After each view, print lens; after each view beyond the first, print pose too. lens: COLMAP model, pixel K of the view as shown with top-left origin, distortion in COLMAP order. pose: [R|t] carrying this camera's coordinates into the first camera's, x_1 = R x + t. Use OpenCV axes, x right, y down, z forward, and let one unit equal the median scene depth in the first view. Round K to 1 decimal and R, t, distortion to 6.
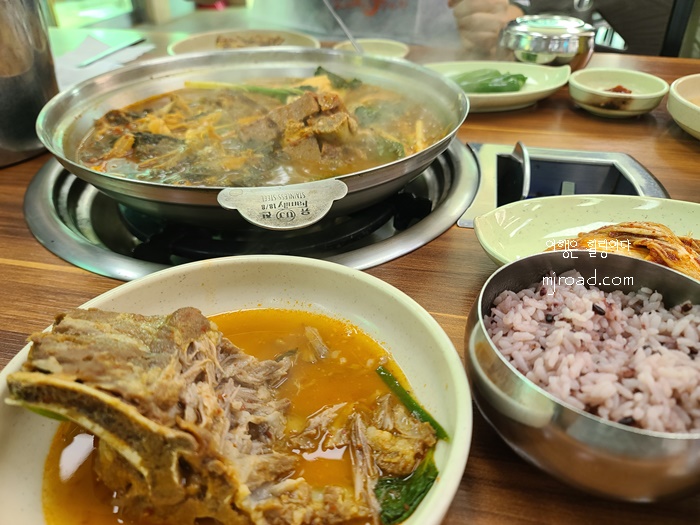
lens RADIAL K [[509.9, 0, 350.0], [0, 509.9, 262.5], [0, 0, 1]] dist [0.003367, 0.000616]
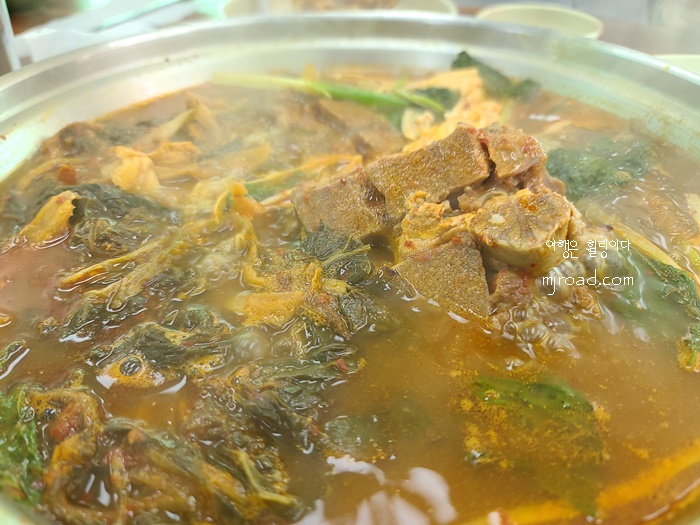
lens RADIAL K [[502.3, 0, 350.0], [0, 502.3, 262.5], [0, 0, 1]] dist [-0.002976, 0.000025]
pose [[0.985235, 0.109631, -0.131505, -0.101559], [-0.100690, 0.992248, 0.072833, -0.224958], [0.138470, -0.058517, 0.988636, 0.525749]]
